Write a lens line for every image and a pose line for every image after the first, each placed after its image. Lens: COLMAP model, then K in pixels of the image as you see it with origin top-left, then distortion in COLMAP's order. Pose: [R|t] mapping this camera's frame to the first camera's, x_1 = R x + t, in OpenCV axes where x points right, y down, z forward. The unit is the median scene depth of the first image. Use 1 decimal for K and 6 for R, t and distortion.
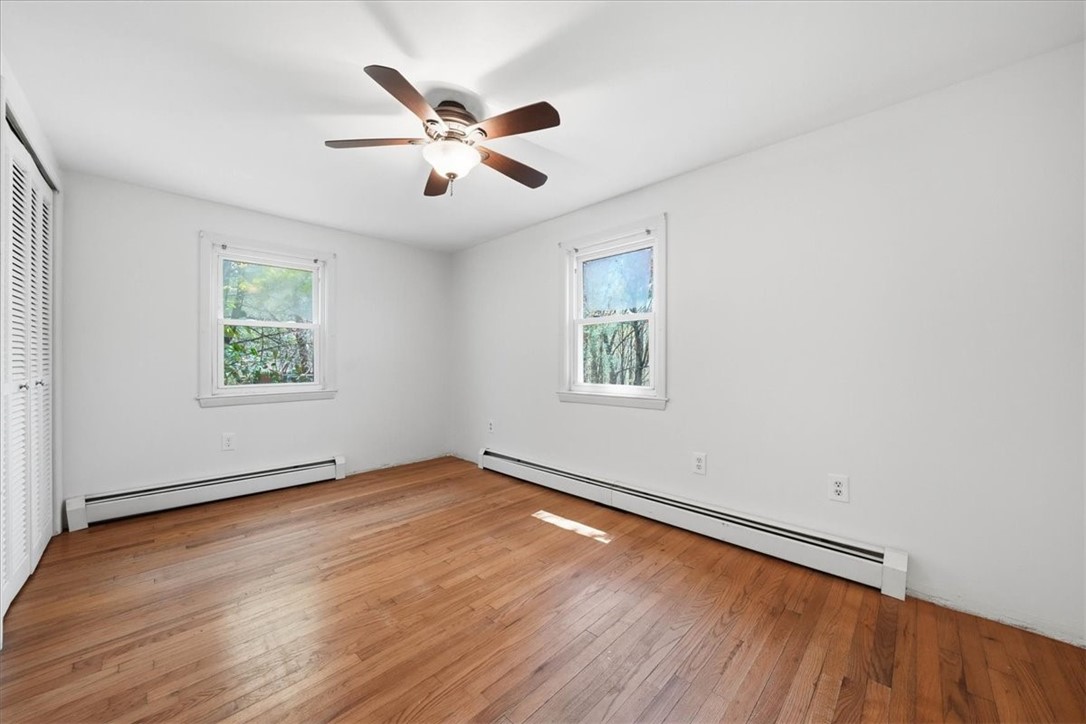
lens RADIAL K [[386.6, 0, 542.2], [0, 386.6, 359.1], [0, 0, 1]] dist [0.002030, -0.000107]
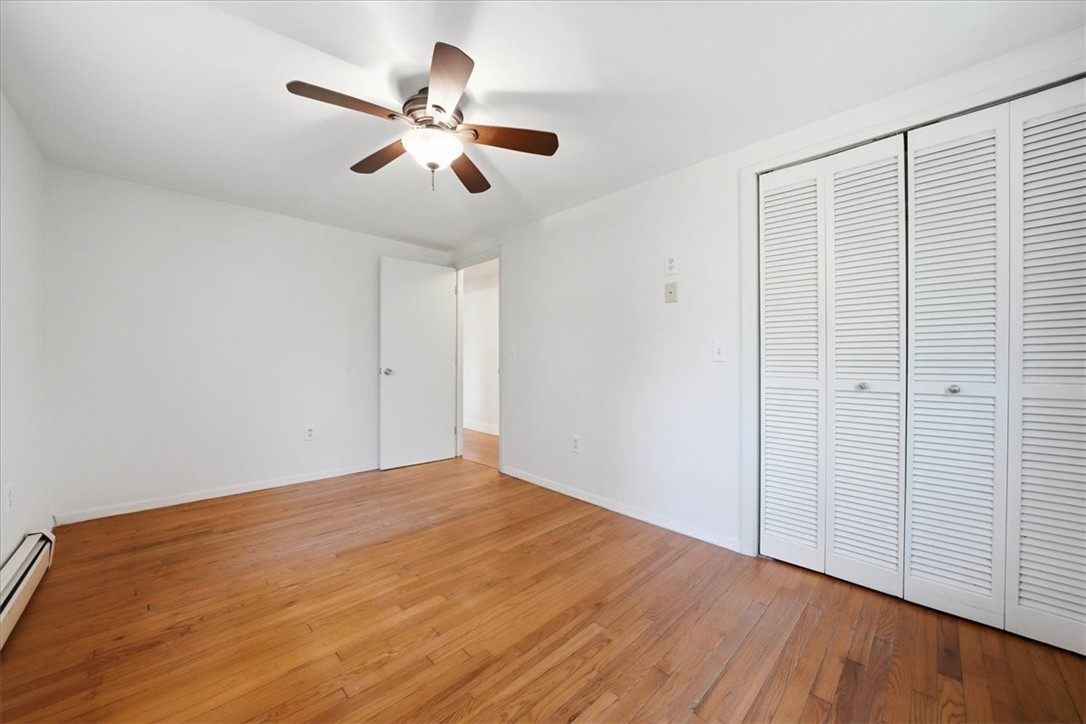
lens RADIAL K [[386.6, 0, 543.7], [0, 386.6, 360.5], [0, 0, 1]] dist [0.002030, -0.000107]
pose [[-0.999927, 0.003539, 0.011578, -0.475618], [0.003606, 0.999977, 0.005776, 0.002935], [-0.011558, 0.005817, -0.999916, 1.784516]]
